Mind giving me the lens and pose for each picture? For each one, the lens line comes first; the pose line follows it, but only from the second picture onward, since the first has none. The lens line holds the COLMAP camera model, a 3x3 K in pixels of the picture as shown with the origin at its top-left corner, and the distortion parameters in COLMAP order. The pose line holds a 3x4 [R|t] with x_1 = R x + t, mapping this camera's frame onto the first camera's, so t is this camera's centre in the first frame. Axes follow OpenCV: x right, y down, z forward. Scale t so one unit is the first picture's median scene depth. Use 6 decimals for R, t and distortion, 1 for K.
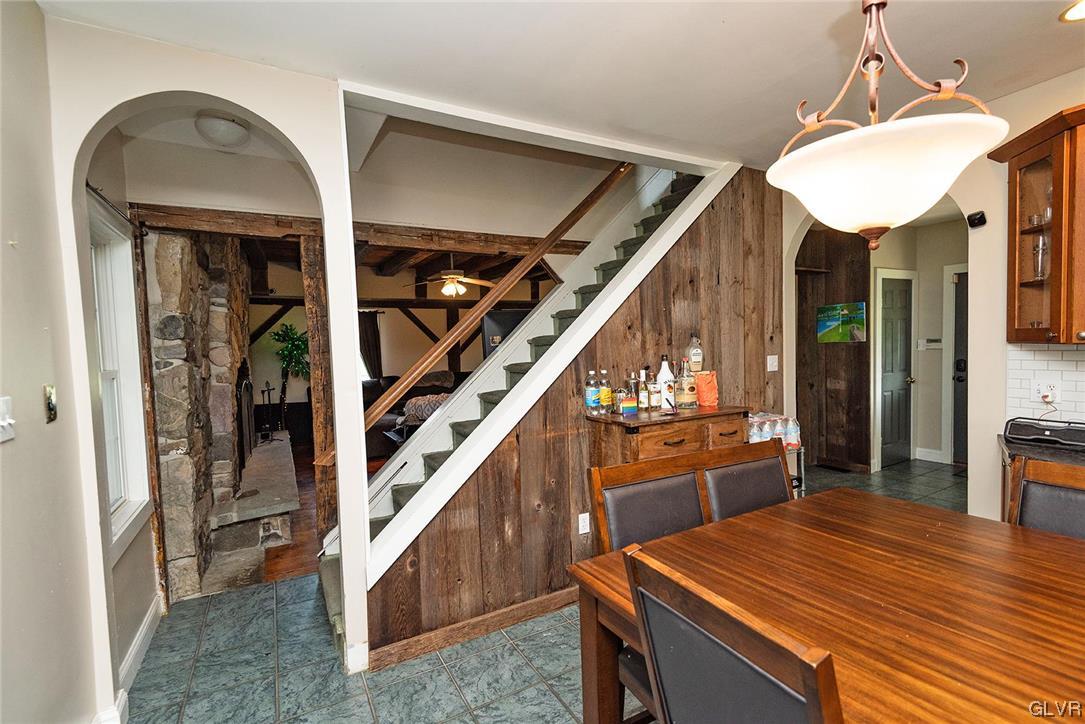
lens RADIAL K [[489.4, 0, 544.6], [0, 489.4, 365.7], [0, 0, 1]] dist [0.029848, -0.017020]
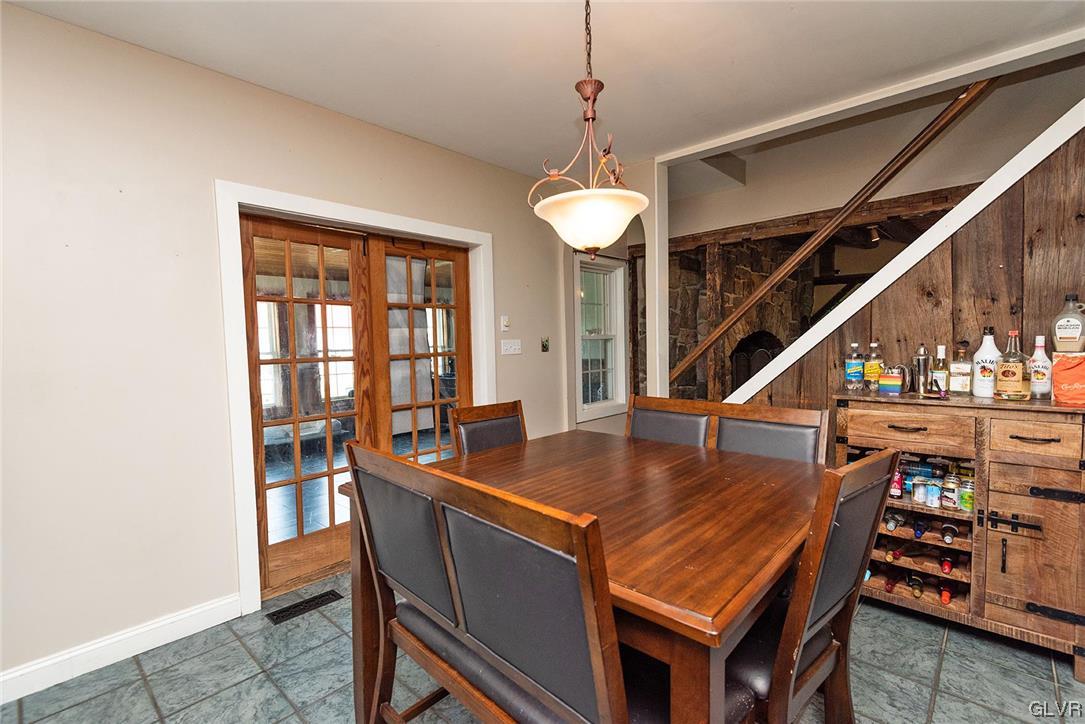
lens RADIAL K [[489.4, 0, 544.6], [0, 489.4, 365.7], [0, 0, 1]] dist [0.029848, -0.017020]
pose [[0.310555, 0.074084, -0.947664, 0.748077], [-0.033581, 0.997191, 0.066951, 0.009266], [0.949962, 0.011031, 0.312170, 0.106488]]
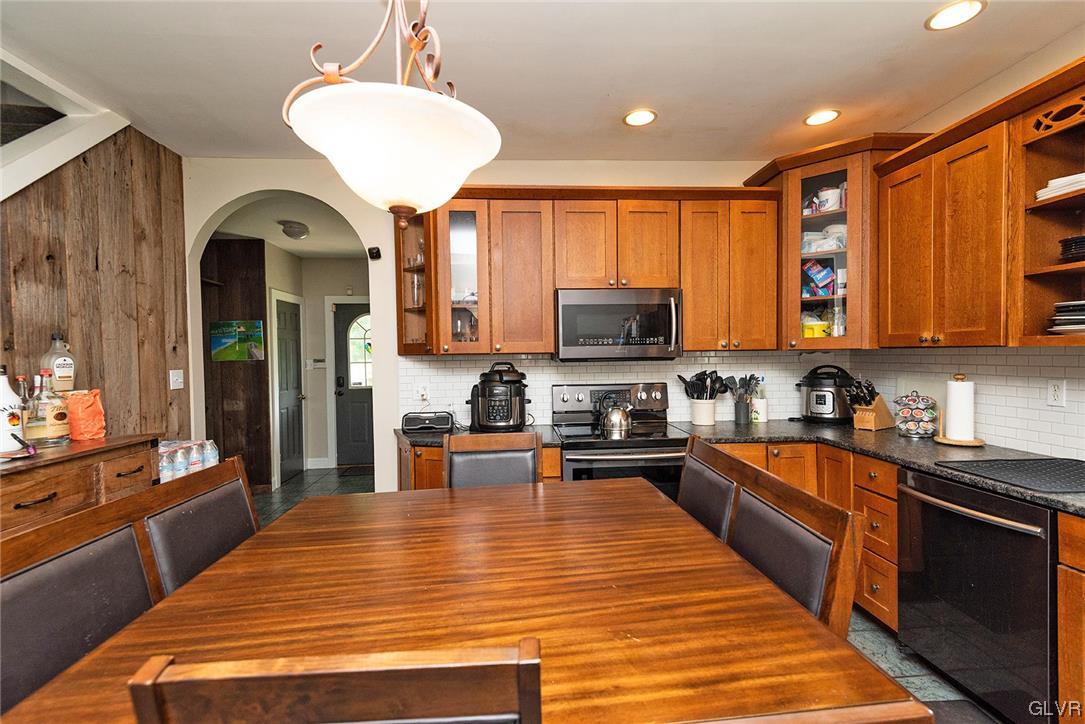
lens RADIAL K [[489.4, 0, 544.6], [0, 489.4, 365.7], [0, 0, 1]] dist [0.029848, -0.017020]
pose [[0.413937, 0.006589, 0.910282, -0.037648], [0.045748, 0.998560, -0.028032, 0.026709], [-0.909155, 0.053247, 0.413039, 0.119078]]
